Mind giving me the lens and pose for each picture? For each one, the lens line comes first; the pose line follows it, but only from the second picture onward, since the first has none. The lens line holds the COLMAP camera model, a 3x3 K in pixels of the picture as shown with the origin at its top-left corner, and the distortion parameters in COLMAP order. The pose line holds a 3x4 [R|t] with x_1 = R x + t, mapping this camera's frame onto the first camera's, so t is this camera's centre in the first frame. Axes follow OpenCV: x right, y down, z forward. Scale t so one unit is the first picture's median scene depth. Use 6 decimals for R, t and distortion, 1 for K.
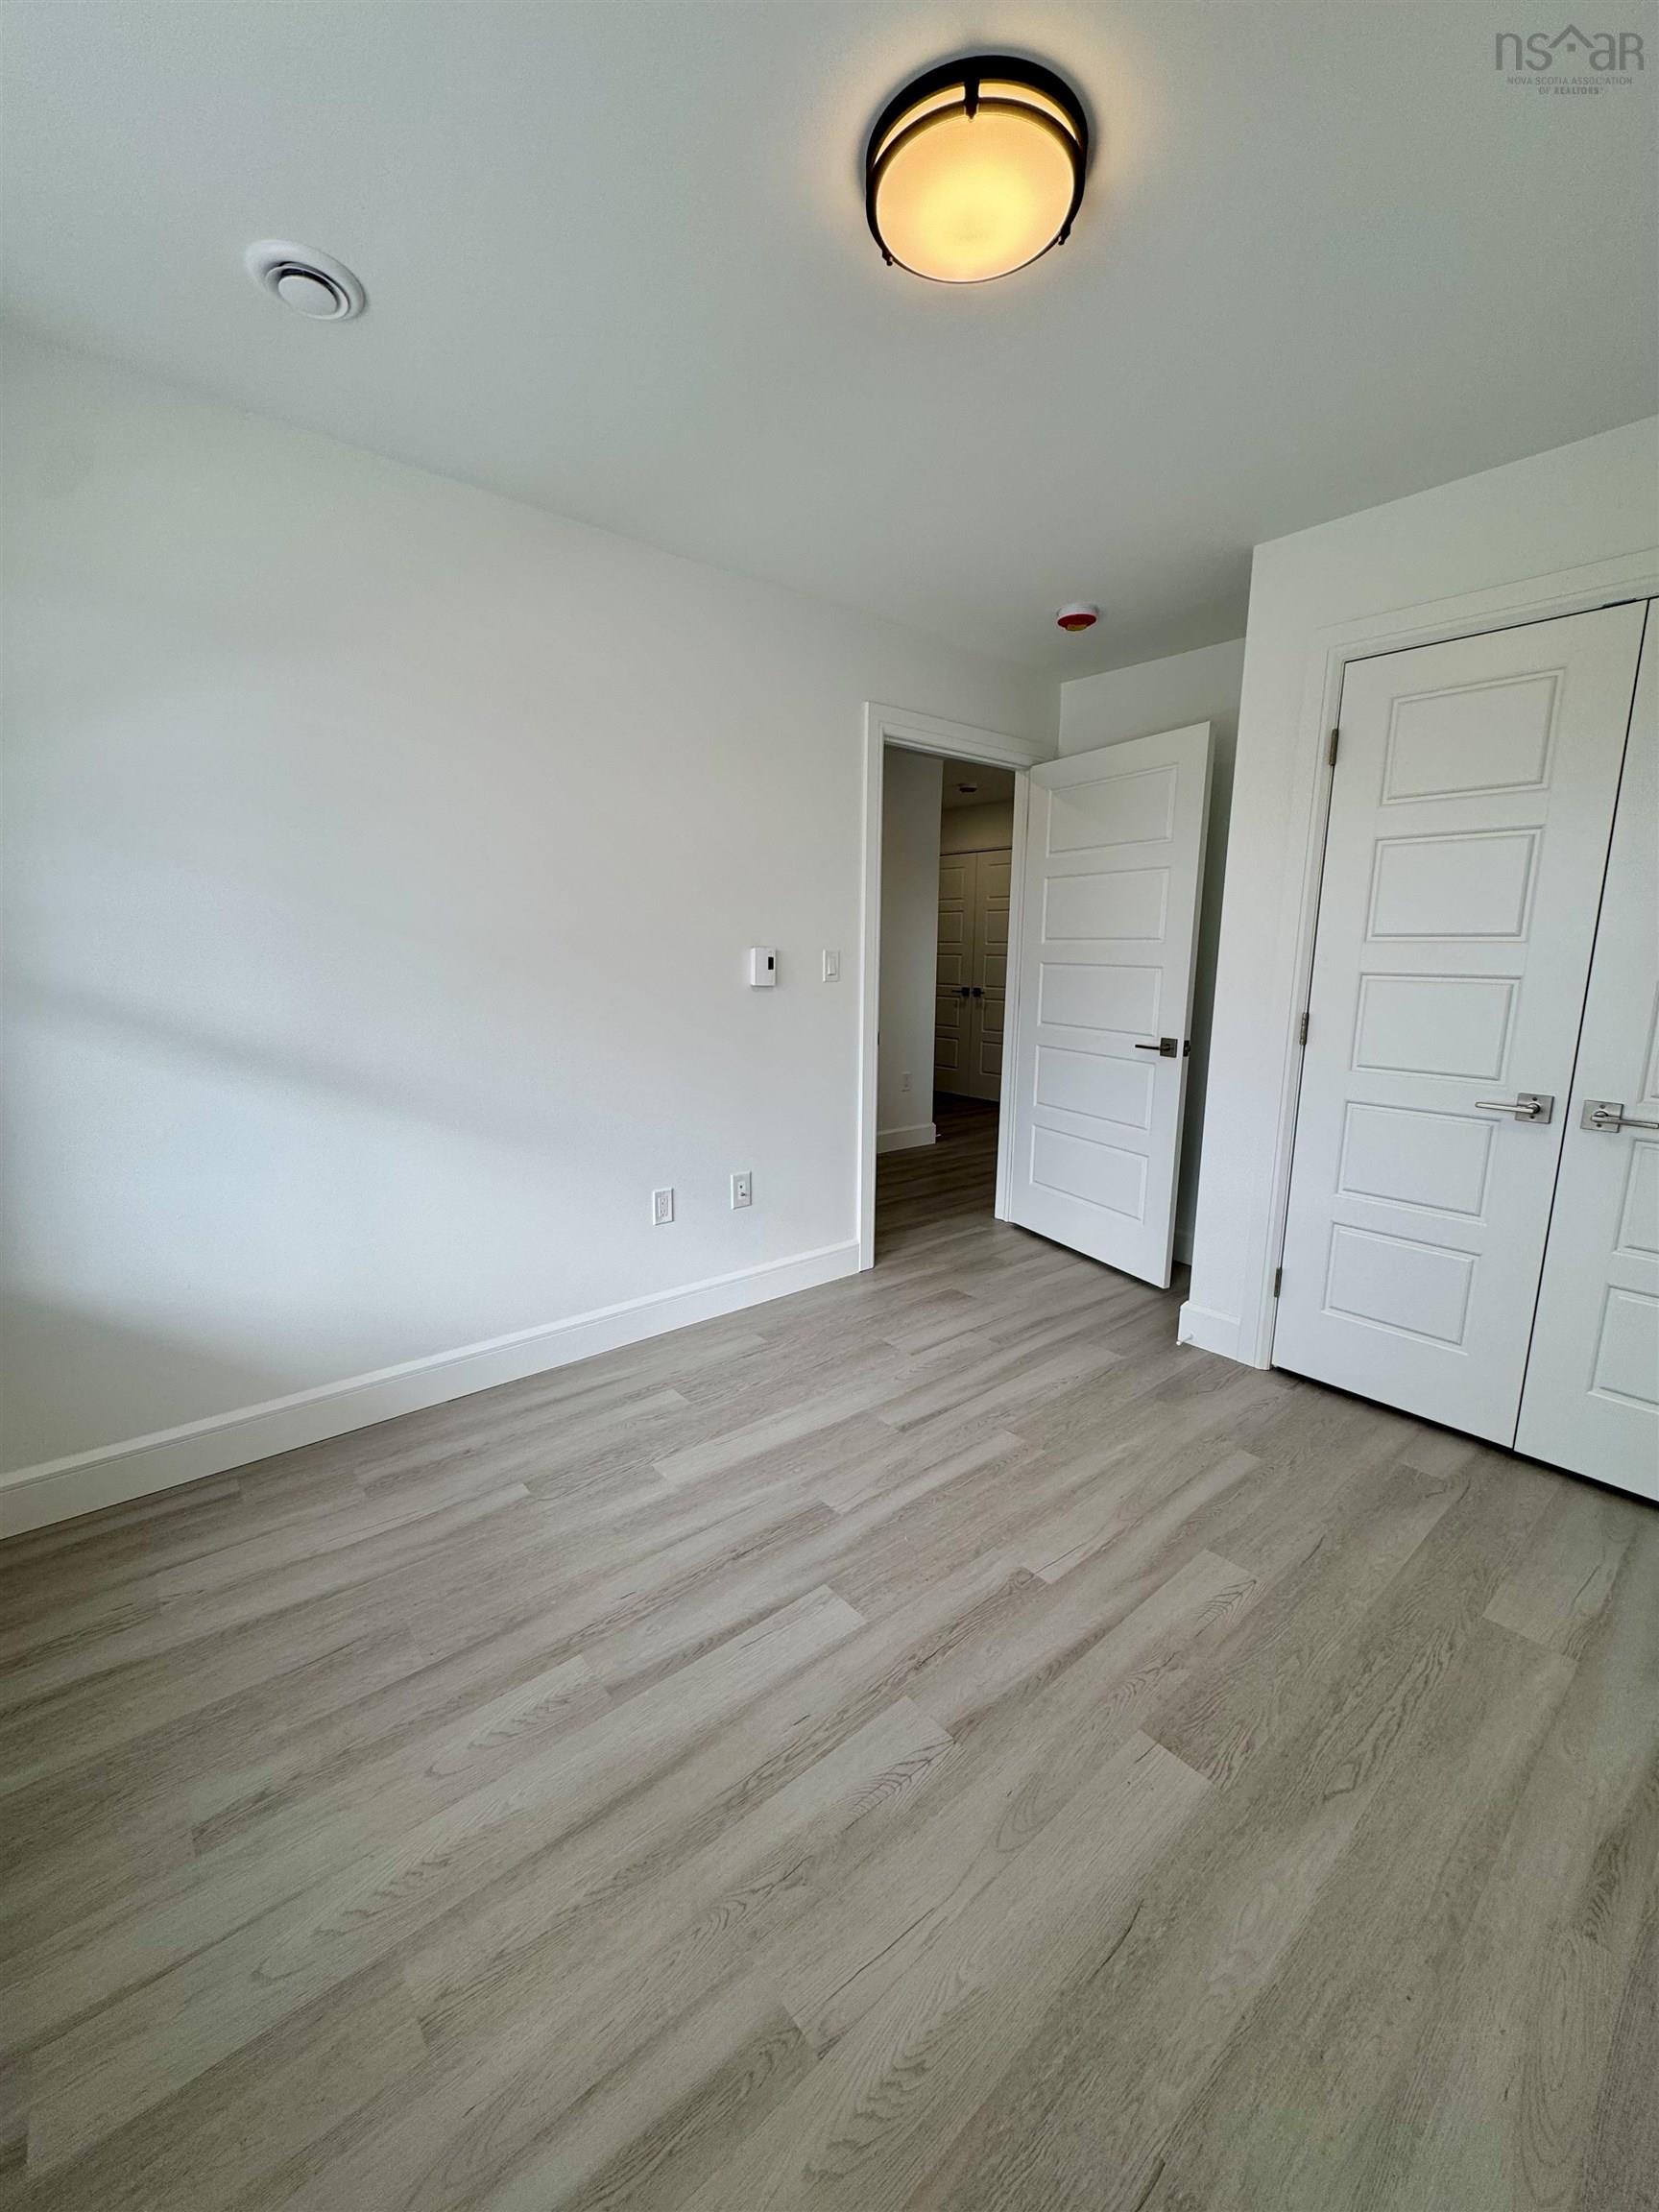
lens RADIAL K [[879.8, 0, 829.5], [0, 879.8, 1106.0], [0, 0, 1]] dist [-0.002619, 0.001444]
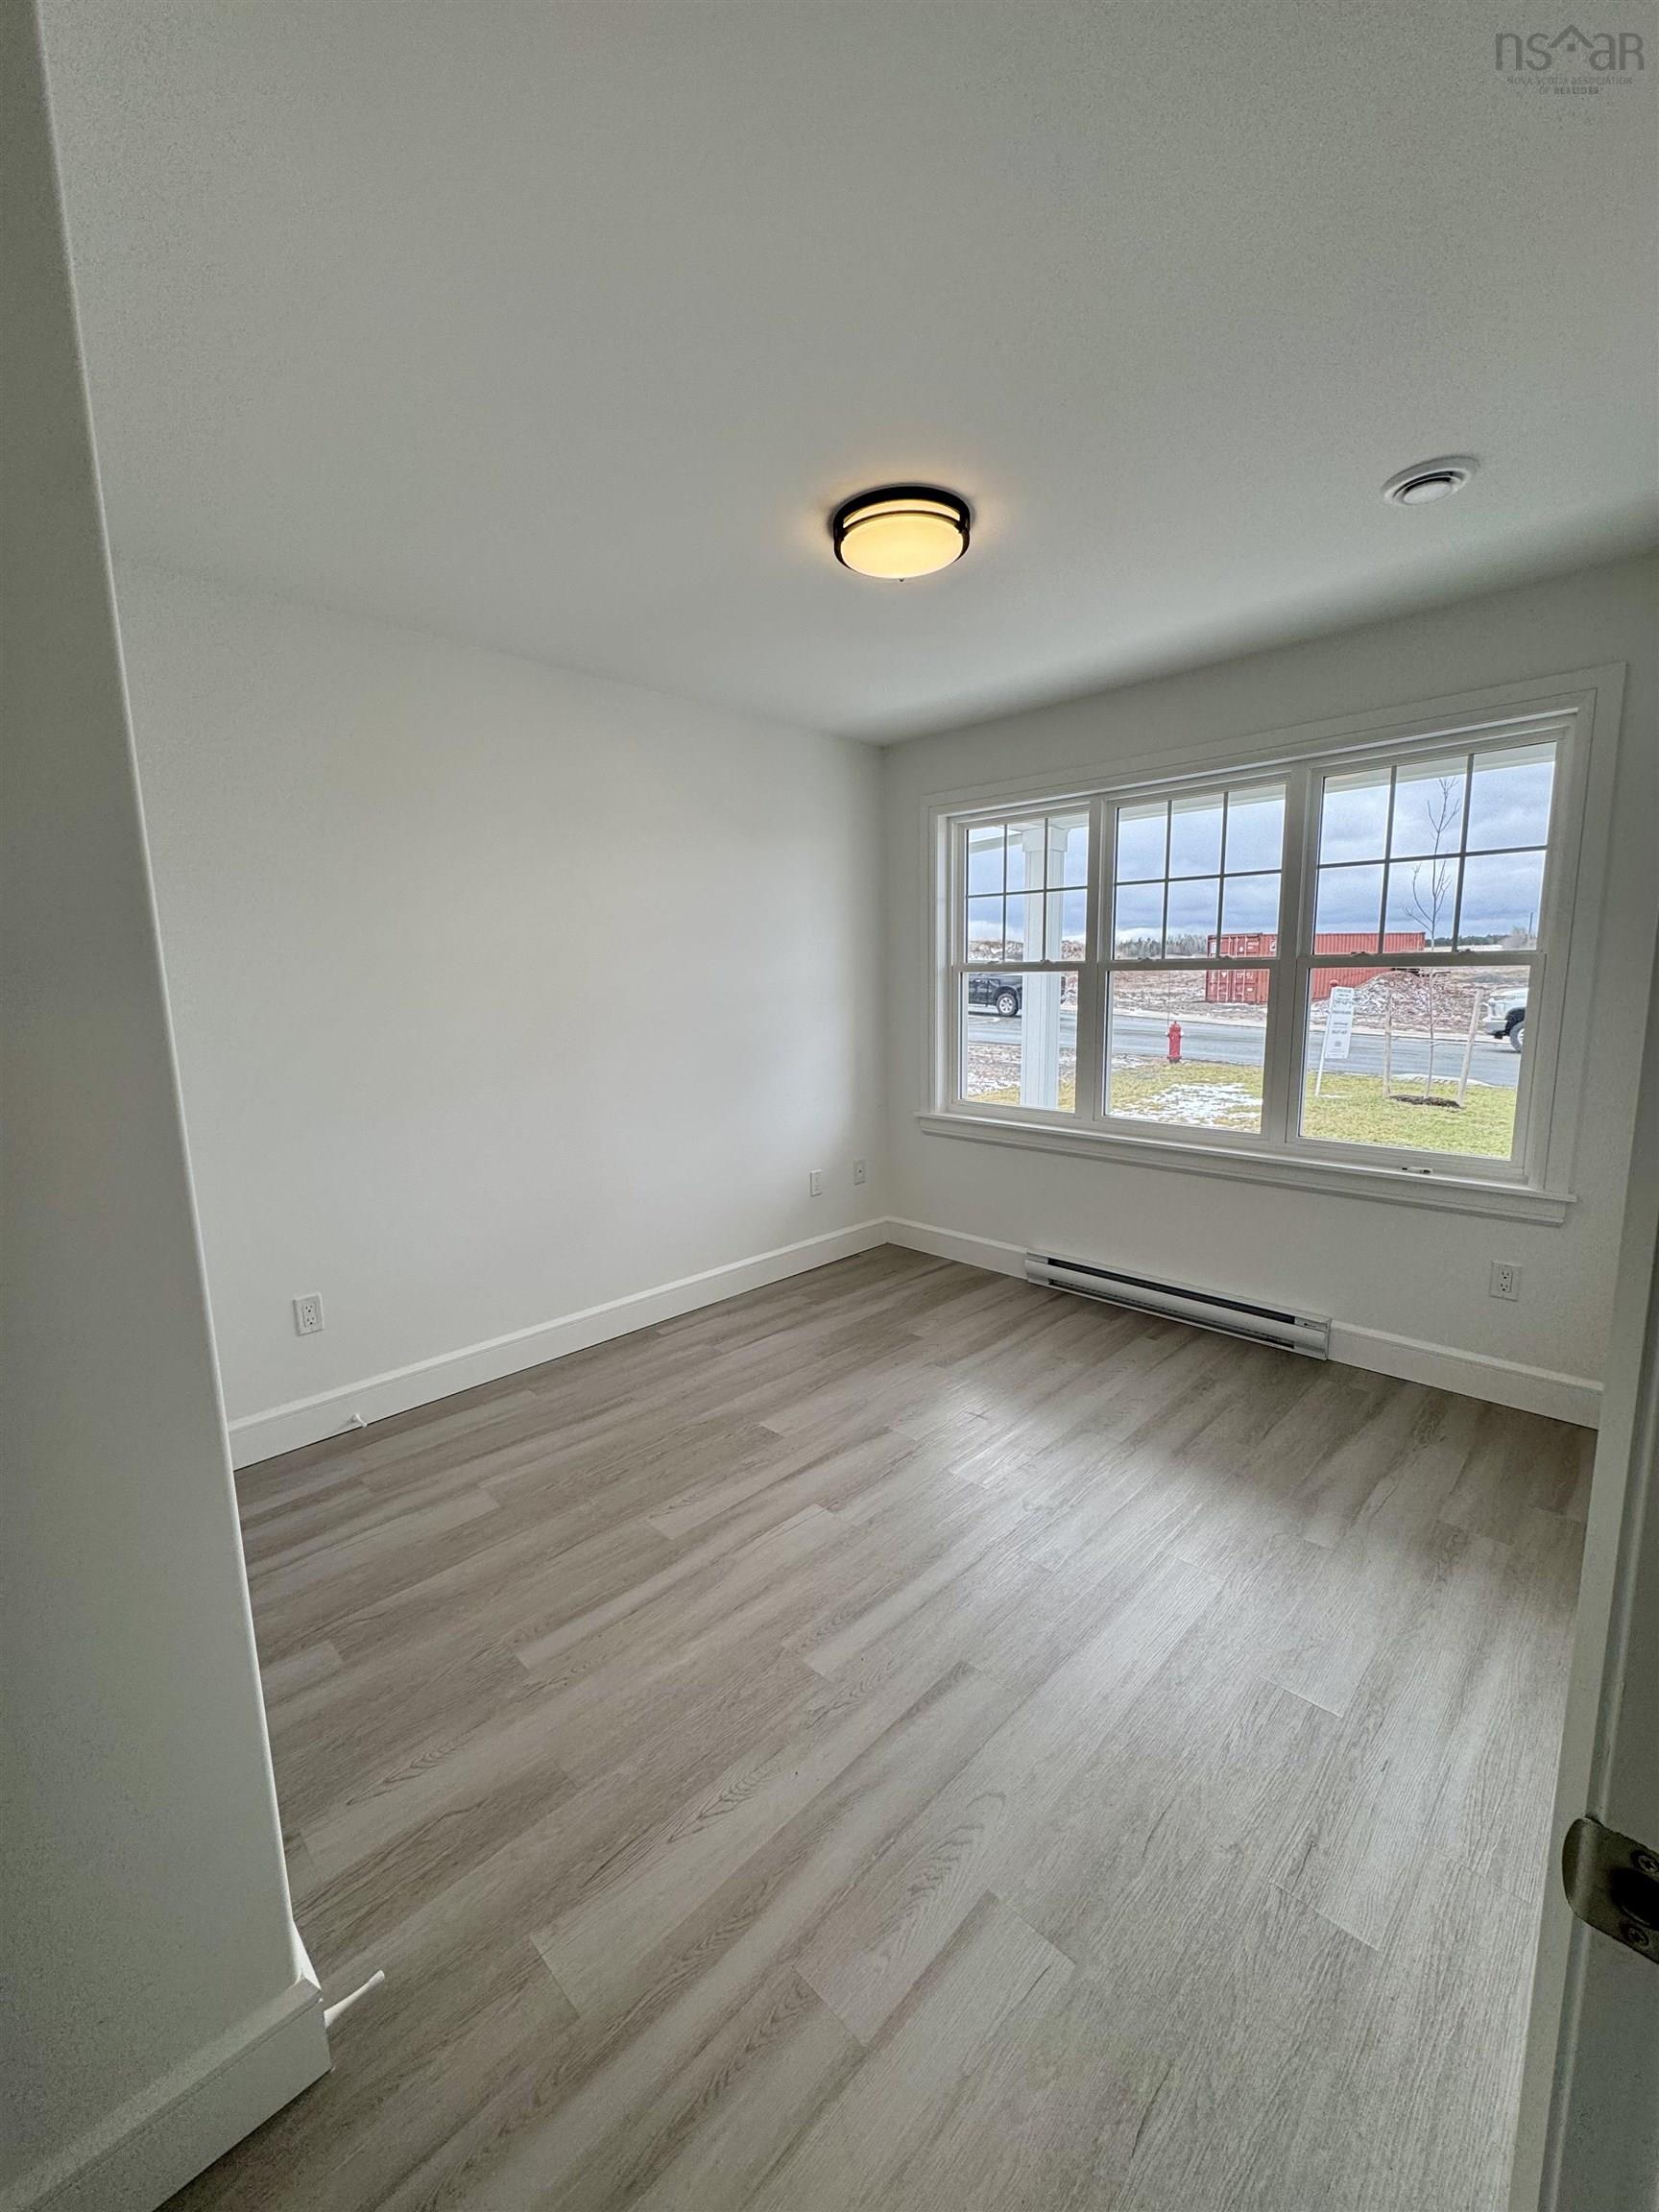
lens RADIAL K [[879.8, 0, 829.5], [0, 879.8, 1106.0], [0, 0, 1]] dist [-0.002619, 0.001444]
pose [[-0.996011, 0.022625, -0.086318, 0.294102], [-0.006707, 0.945602, 0.325256, -0.377988], [0.088981, 0.324538, -0.941678, 1.814008]]
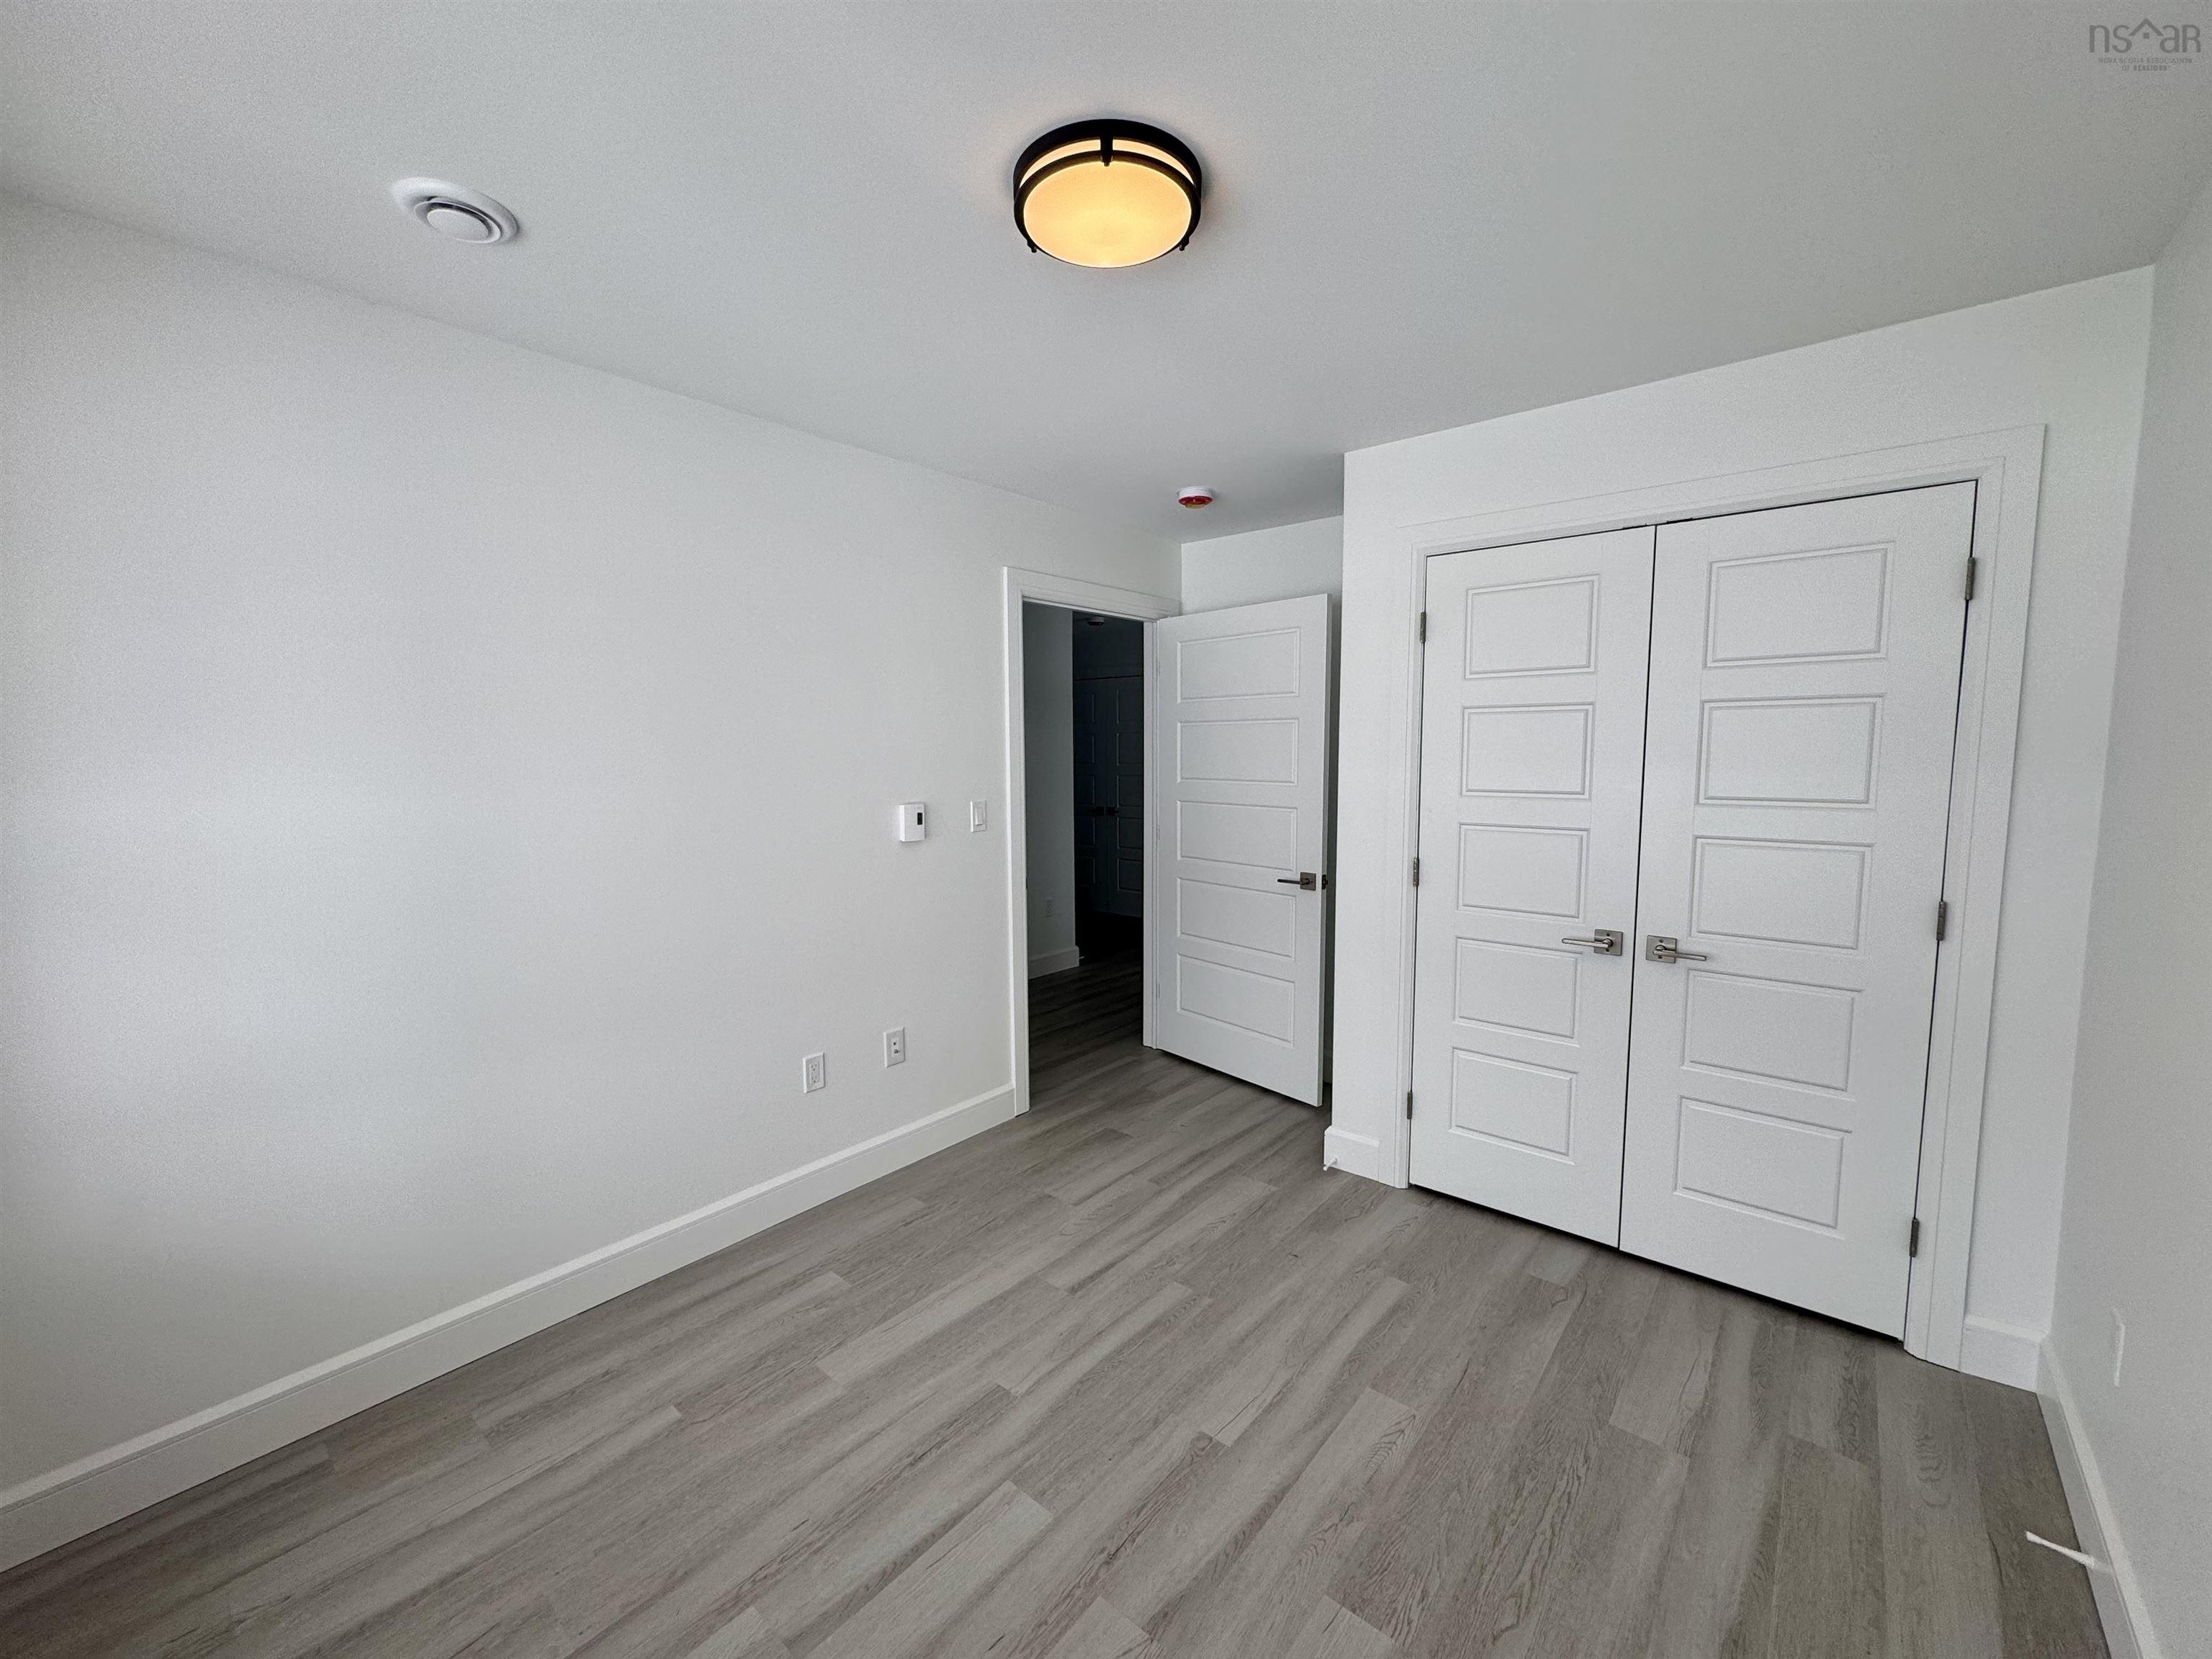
lens RADIAL K [[879.8, 0, 1104.1], [0, 879.8, 832.4], [0, 0, 1]] dist [-0.002619, 0.001444]
pose [[0.986342, -0.029865, 0.161980, -0.032611], [0.043419, 0.995785, -0.080793, -0.082399], [-0.158884, 0.086723, 0.983481, -0.040810]]
